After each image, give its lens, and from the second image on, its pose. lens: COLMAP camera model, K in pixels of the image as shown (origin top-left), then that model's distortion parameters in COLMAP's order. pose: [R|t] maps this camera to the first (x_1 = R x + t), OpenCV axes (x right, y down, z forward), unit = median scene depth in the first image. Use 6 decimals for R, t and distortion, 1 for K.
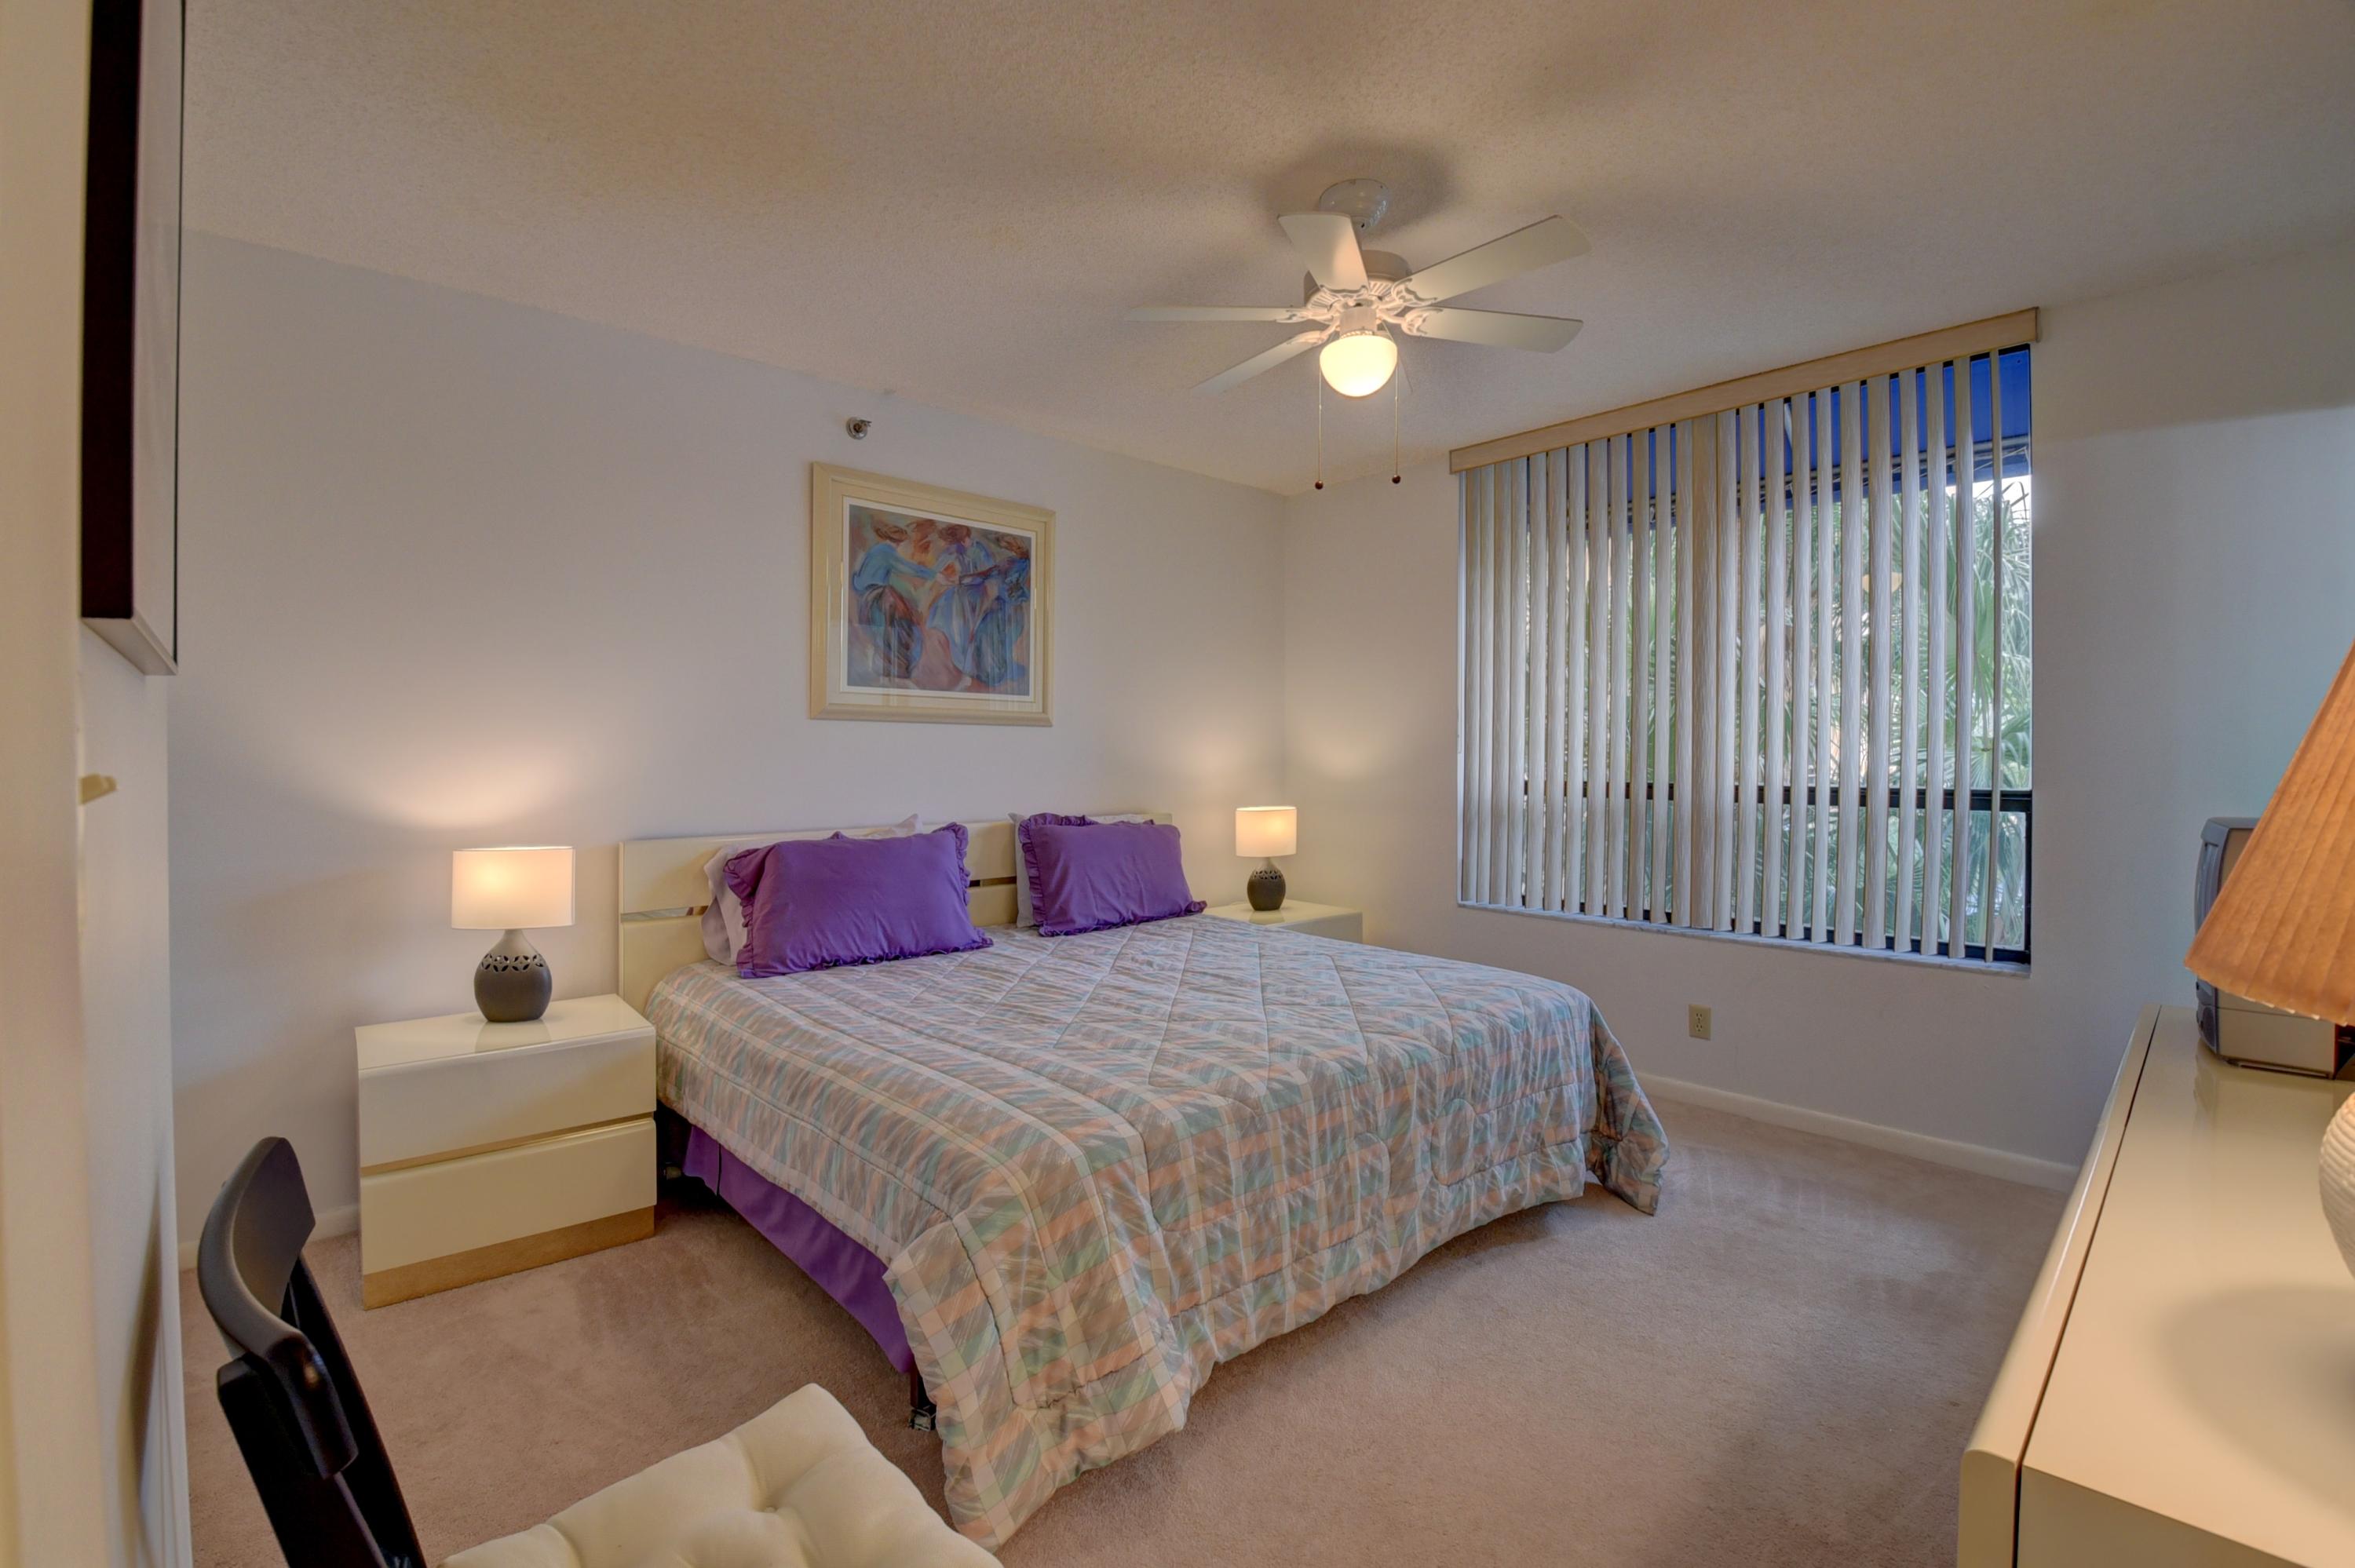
lens RADIAL K [[1075.4, 0, 1165.0], [0, 1075.4, 771.1], [0, 0, 1]] dist [-0.001536, -0.000994]
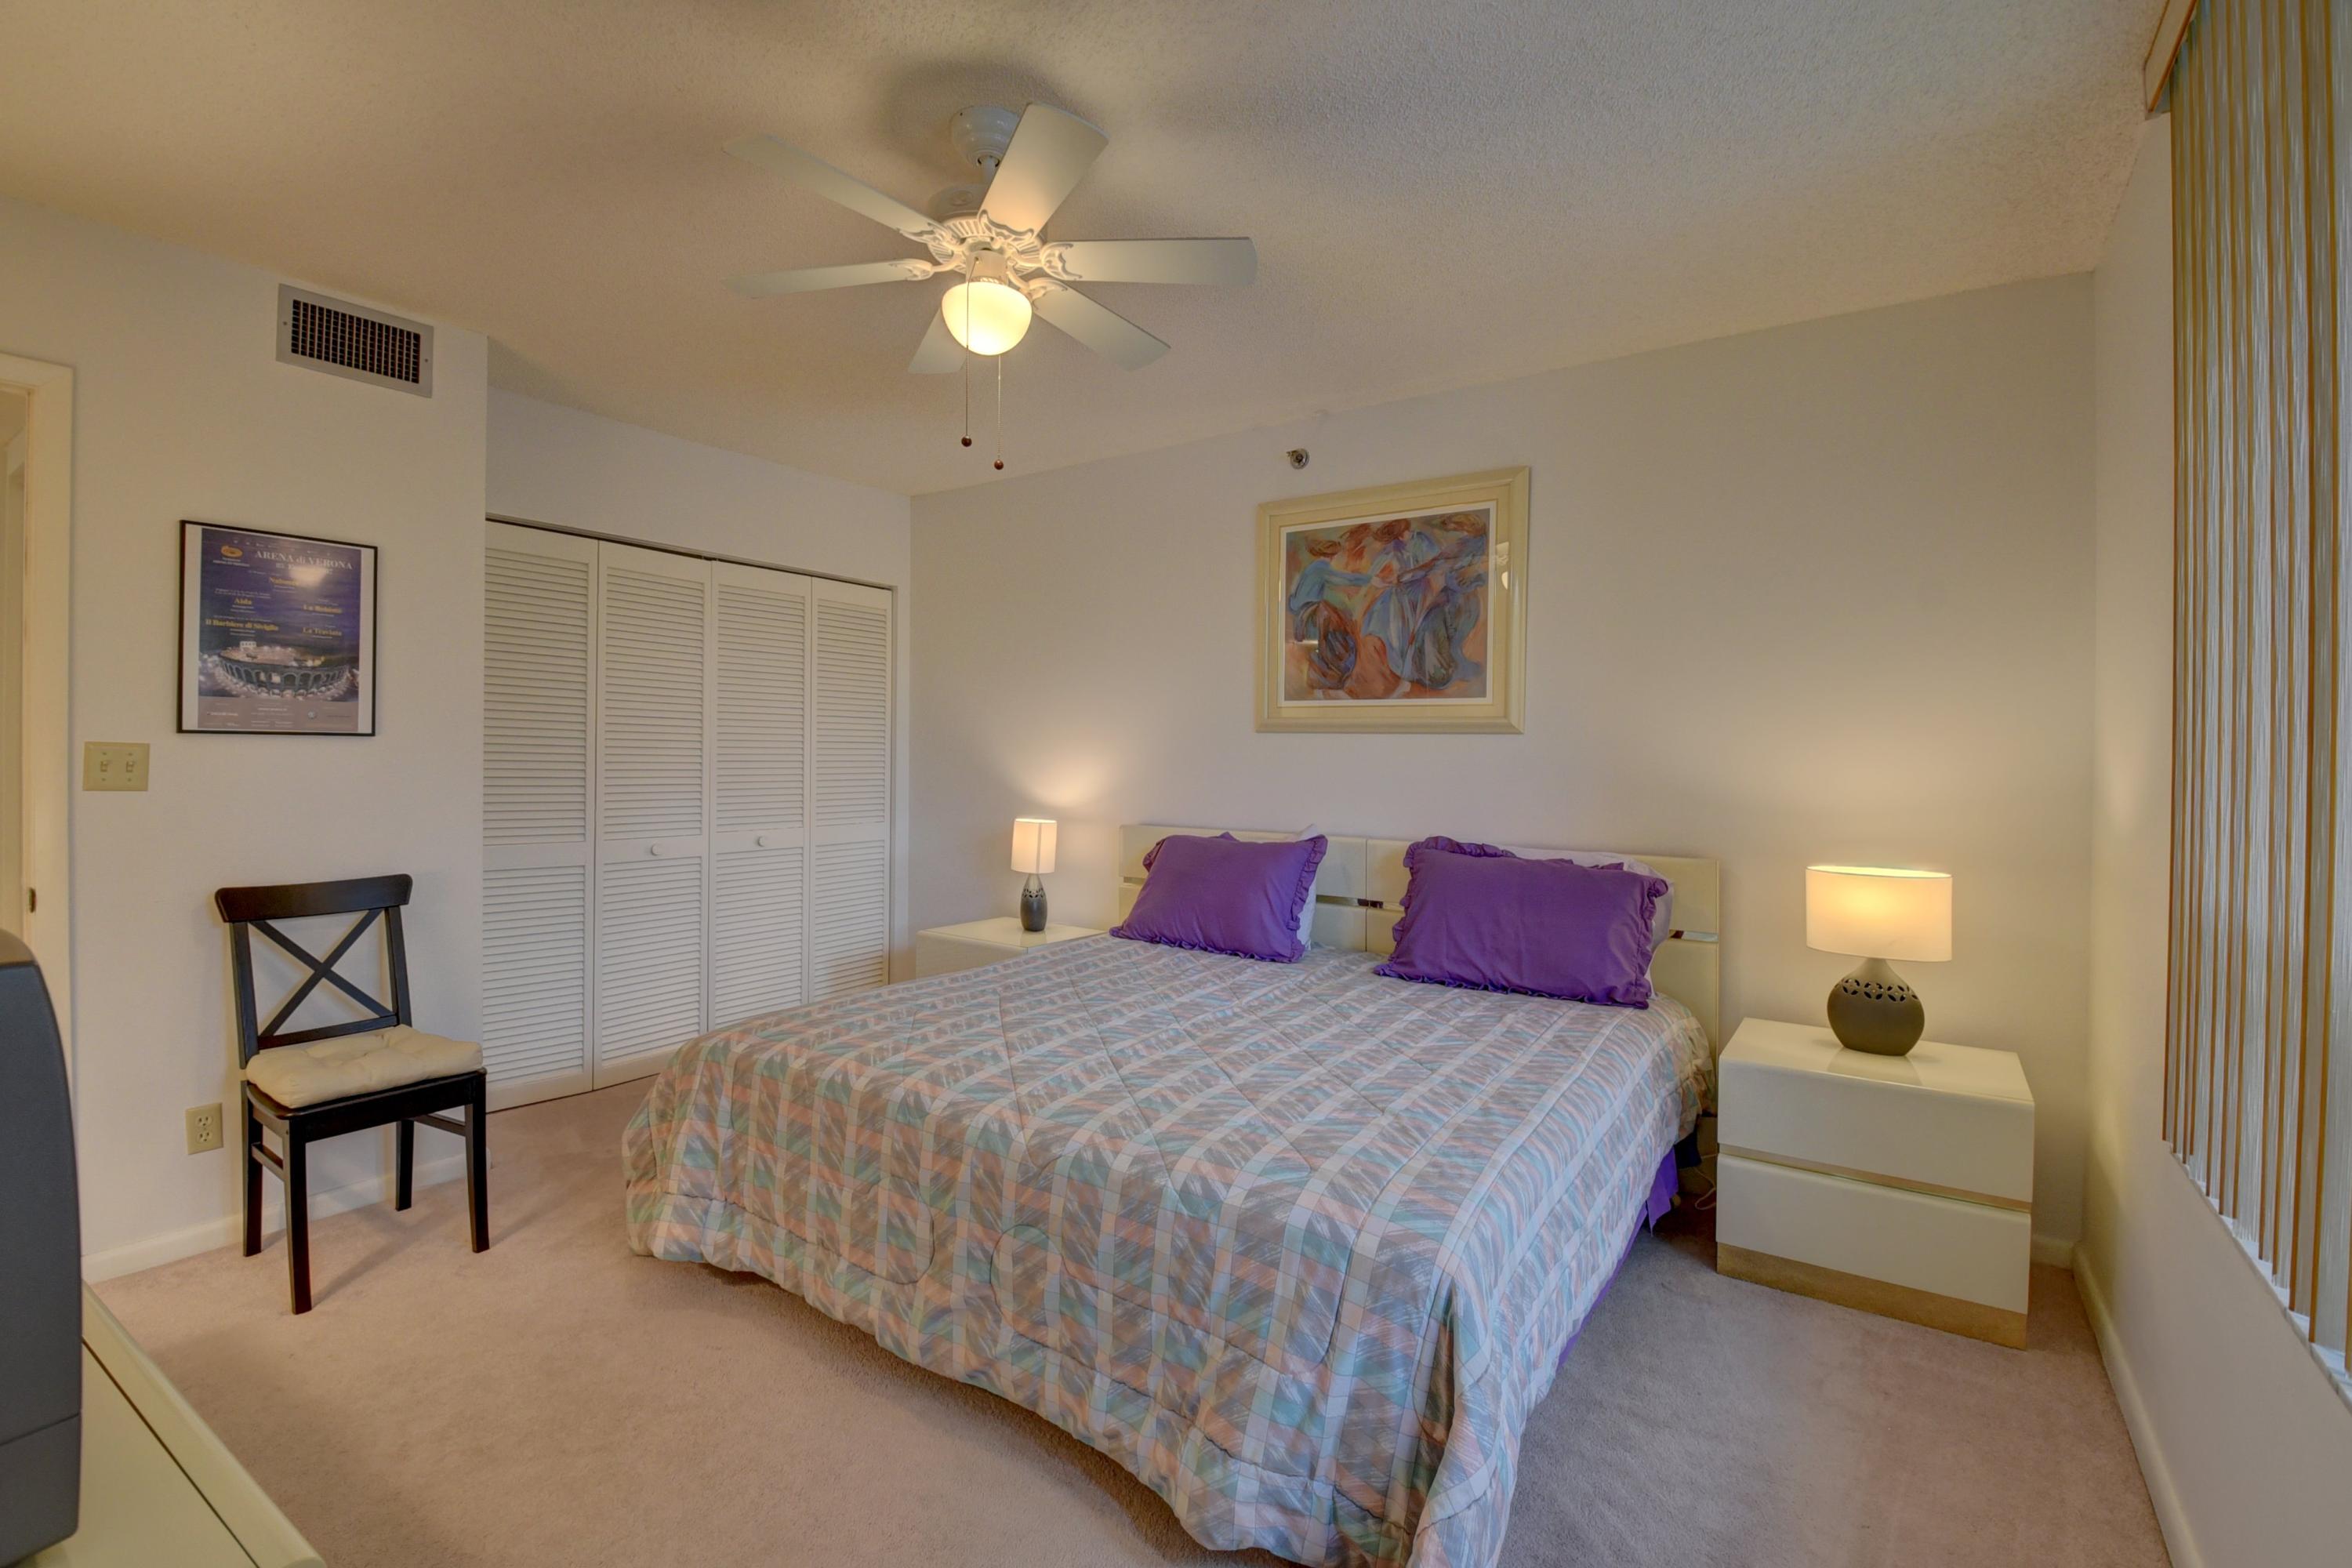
lens RADIAL K [[1074.2, 0, 1180.9], [0, 1074.2, 767.5], [0, 0, 1]] dist [-0.001536, -0.000994]
pose [[0.196324, 0.005656, -0.980523, 0.686025], [-0.027522, 0.999621, 0.000256, -0.009935], [0.980153, 0.026936, 0.196406, 0.641338]]
